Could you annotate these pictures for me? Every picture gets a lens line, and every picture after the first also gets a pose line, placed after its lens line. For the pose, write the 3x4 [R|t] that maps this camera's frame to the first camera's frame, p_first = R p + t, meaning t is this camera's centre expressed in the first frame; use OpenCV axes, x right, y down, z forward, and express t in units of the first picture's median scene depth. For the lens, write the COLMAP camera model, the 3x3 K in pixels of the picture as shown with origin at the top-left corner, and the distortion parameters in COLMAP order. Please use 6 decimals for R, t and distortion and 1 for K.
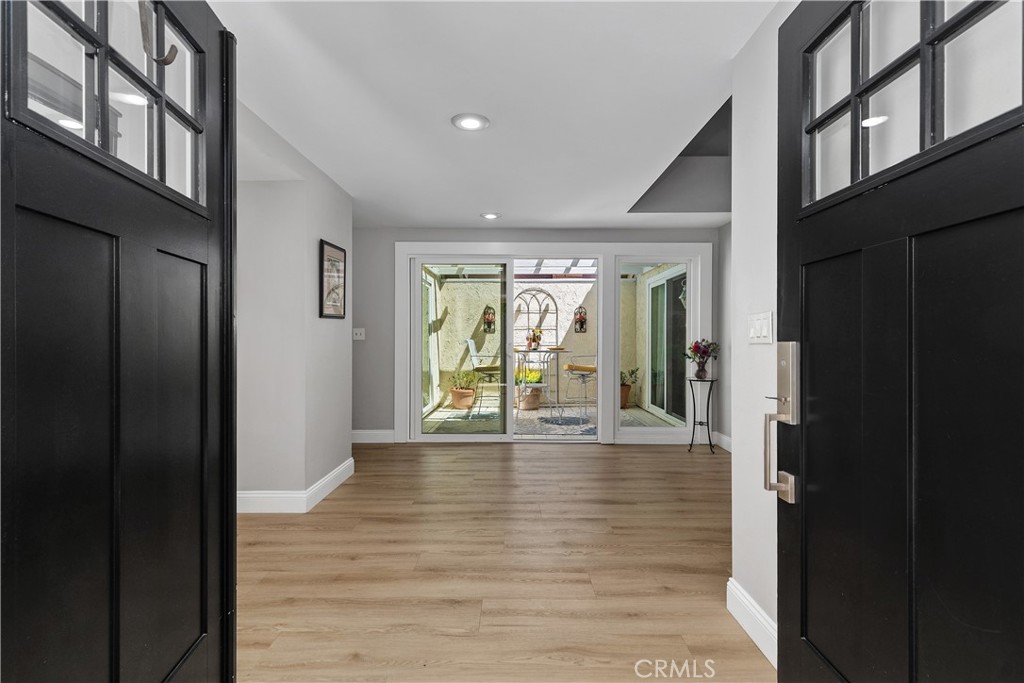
lens RADIAL K [[465.0, 0, 512.2], [0, 465.0, 343.0], [0, 0, 1]] dist [0.000828, 0.000063]
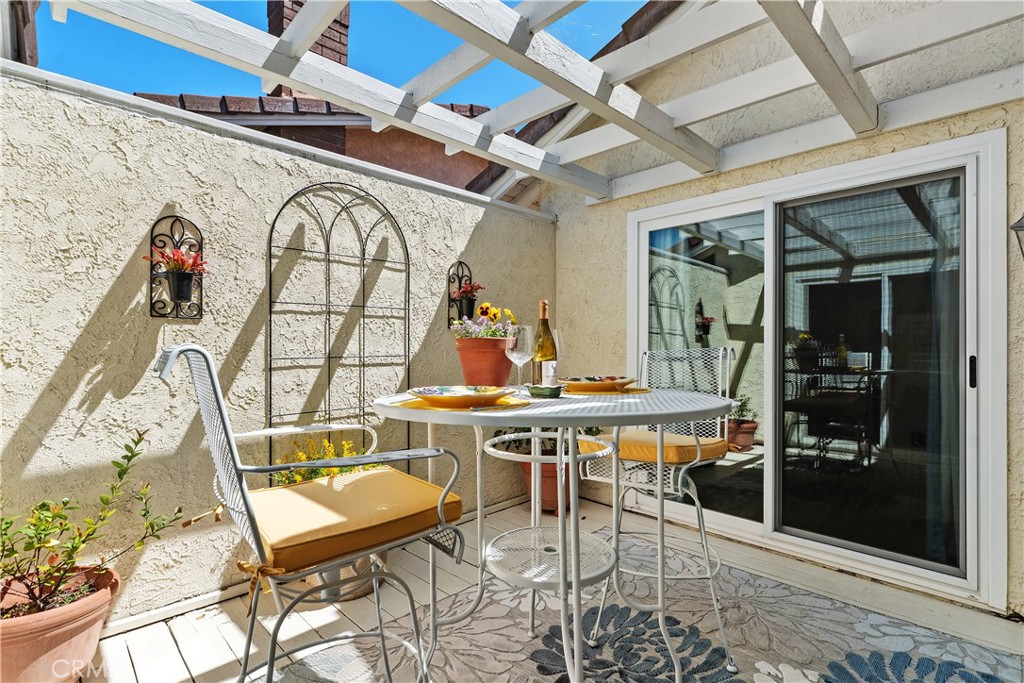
lens RADIAL K [[491.8, 0, 512.3], [0, 491.8, 346.6], [0, 0, 1]] dist [0.001433, 0.000091]
pose [[0.712752, 0.005675, 0.701393, -0.107266], [-0.001898, 0.999979, -0.006161, -0.005298], [-0.701413, 0.003060, 0.712748, 0.679986]]
